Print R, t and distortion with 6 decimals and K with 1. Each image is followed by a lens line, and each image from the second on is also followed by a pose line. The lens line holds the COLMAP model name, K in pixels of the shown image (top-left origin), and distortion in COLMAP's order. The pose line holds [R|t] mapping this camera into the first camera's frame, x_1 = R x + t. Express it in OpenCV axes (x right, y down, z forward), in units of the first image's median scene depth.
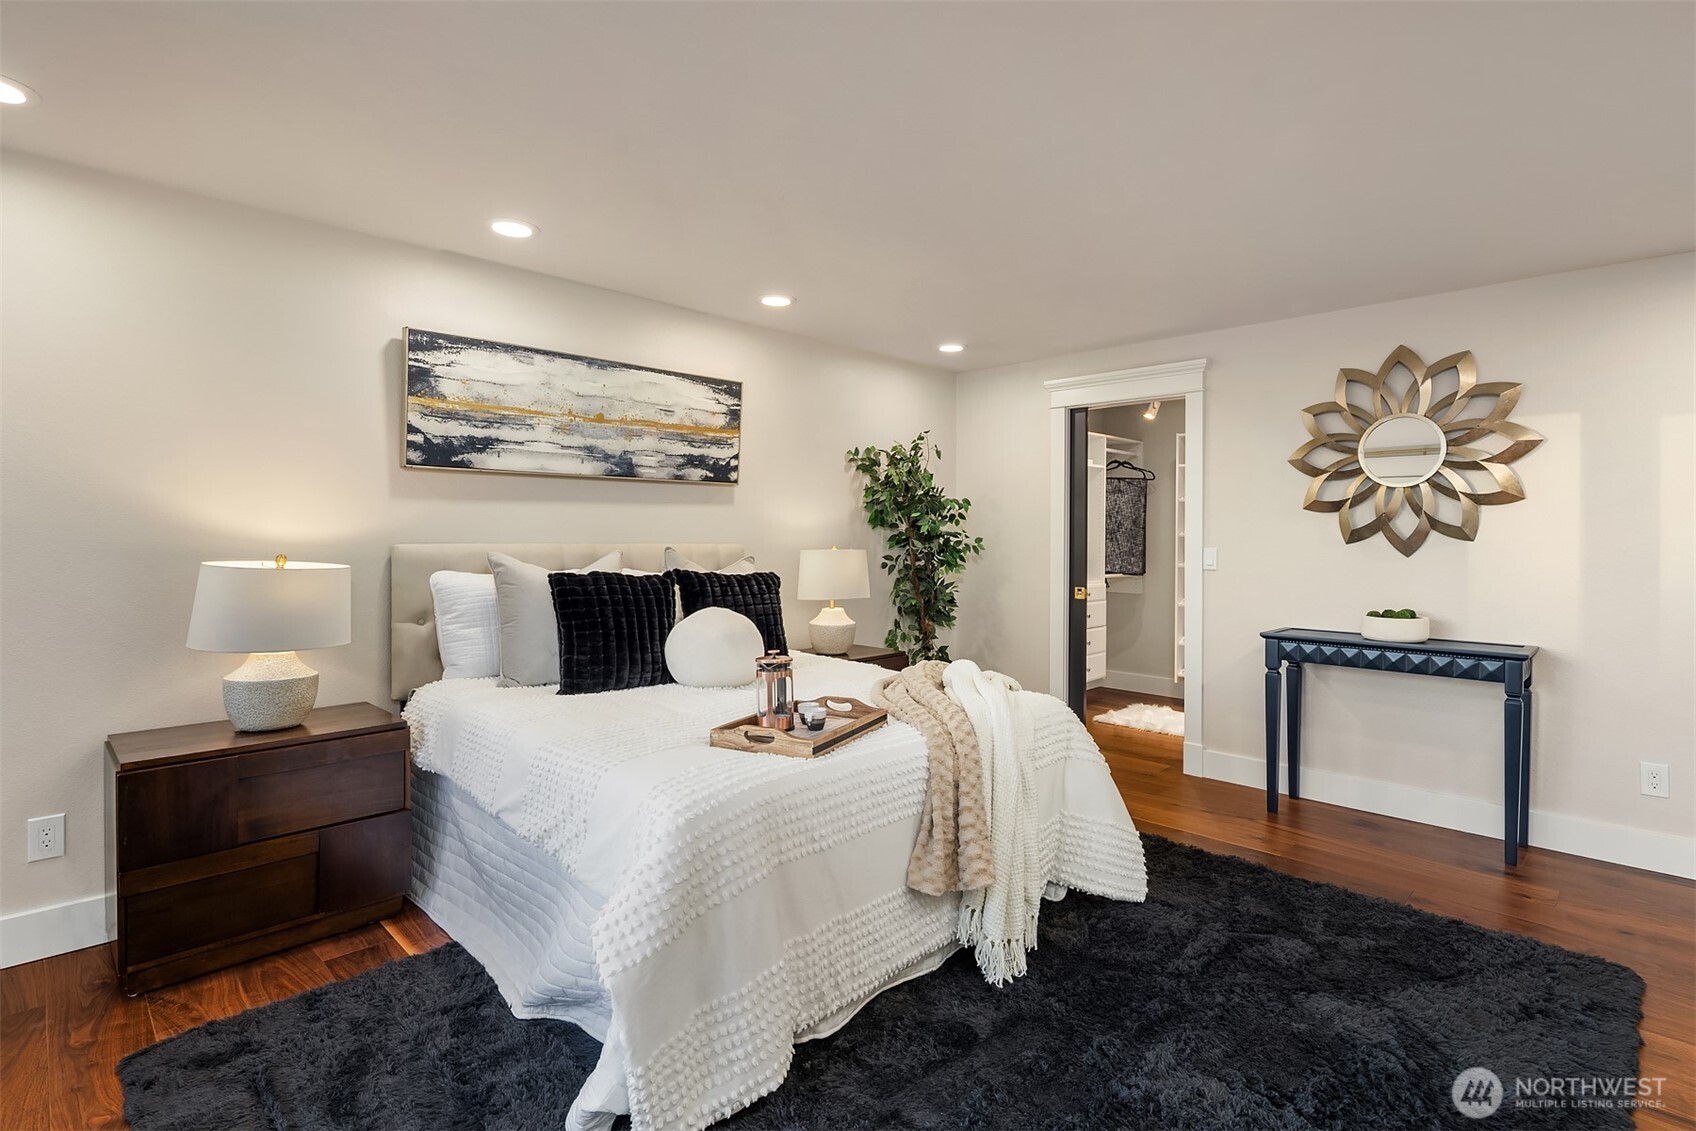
lens RADIAL K [[815.1, 0, 846.5], [0, 815.1, 557.9], [0, 0, 1]] dist [0.001520, 0.000071]
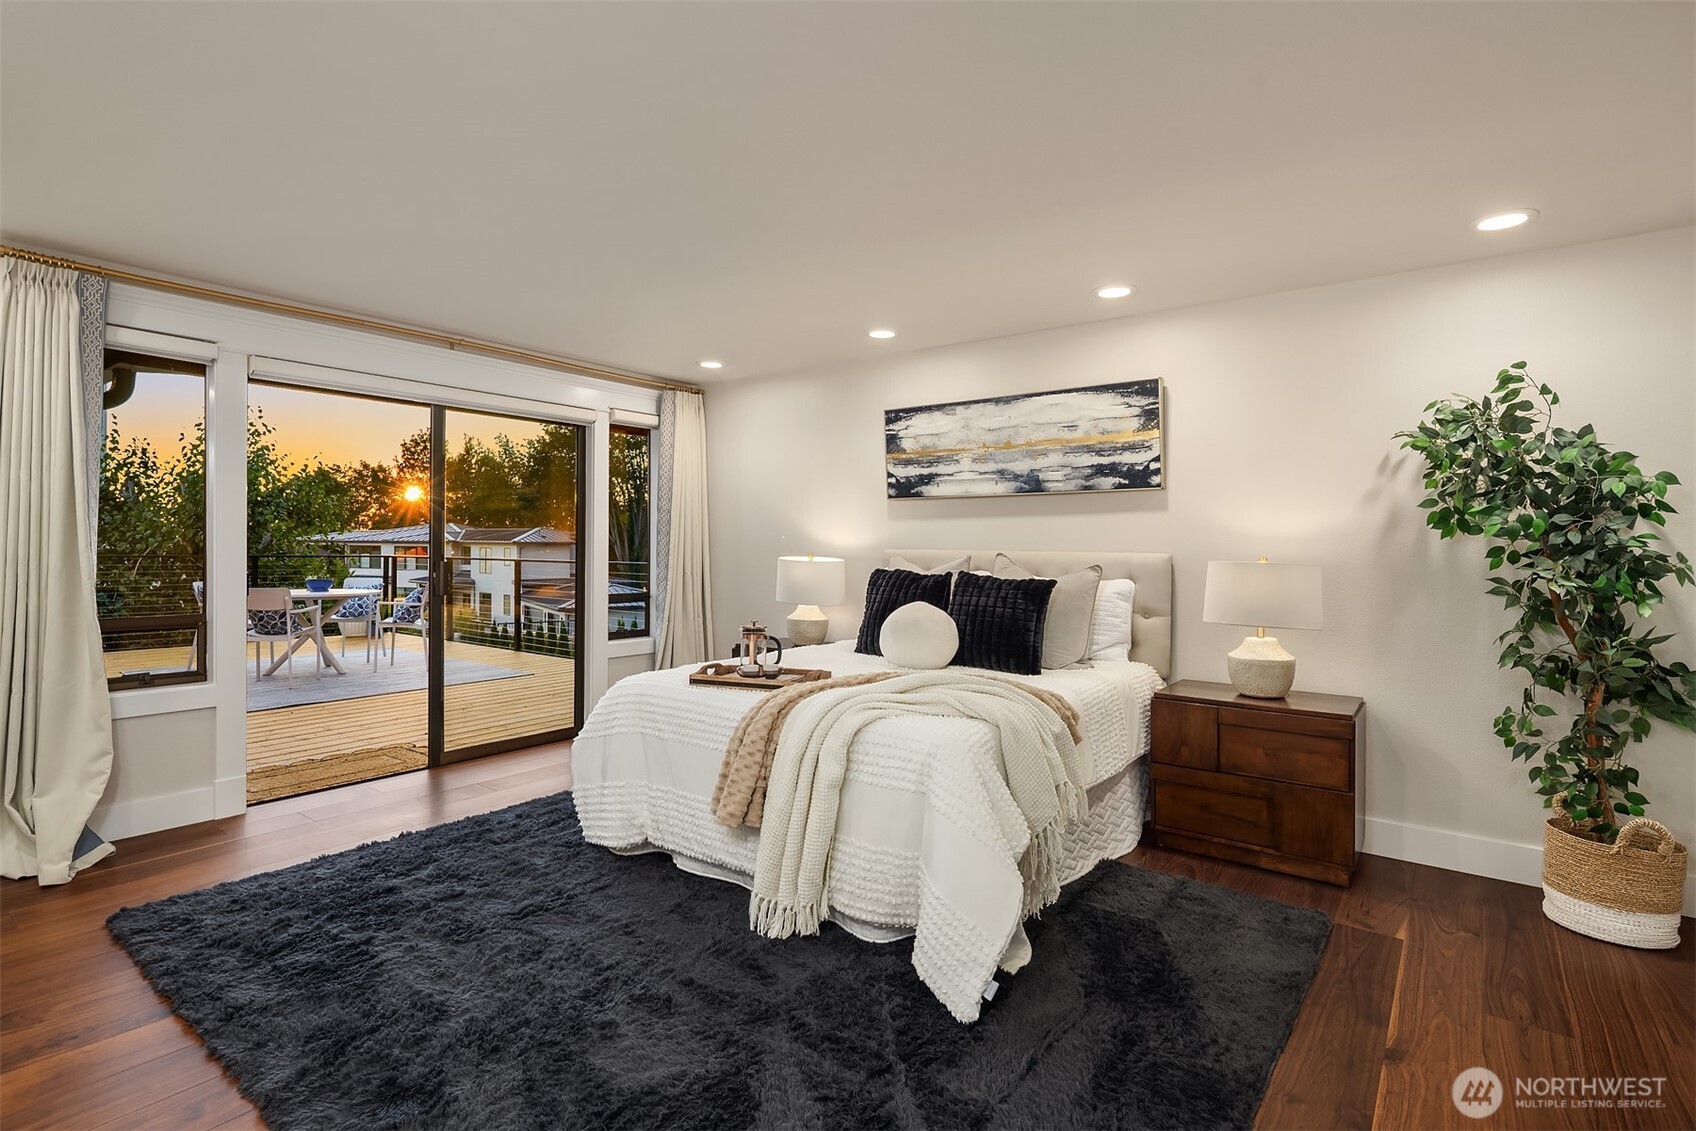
lens RADIAL K [[815.1, 0, 850.0], [0, 815.1, 561.1], [0, 0, 1]] dist [0.001520, 0.000071]
pose [[0.125091, 0.034654, -0.991540, 0.852340], [-0.020859, 0.999261, 0.032292, -0.035581], [0.991926, 0.016643, 0.125721, 0.619885]]
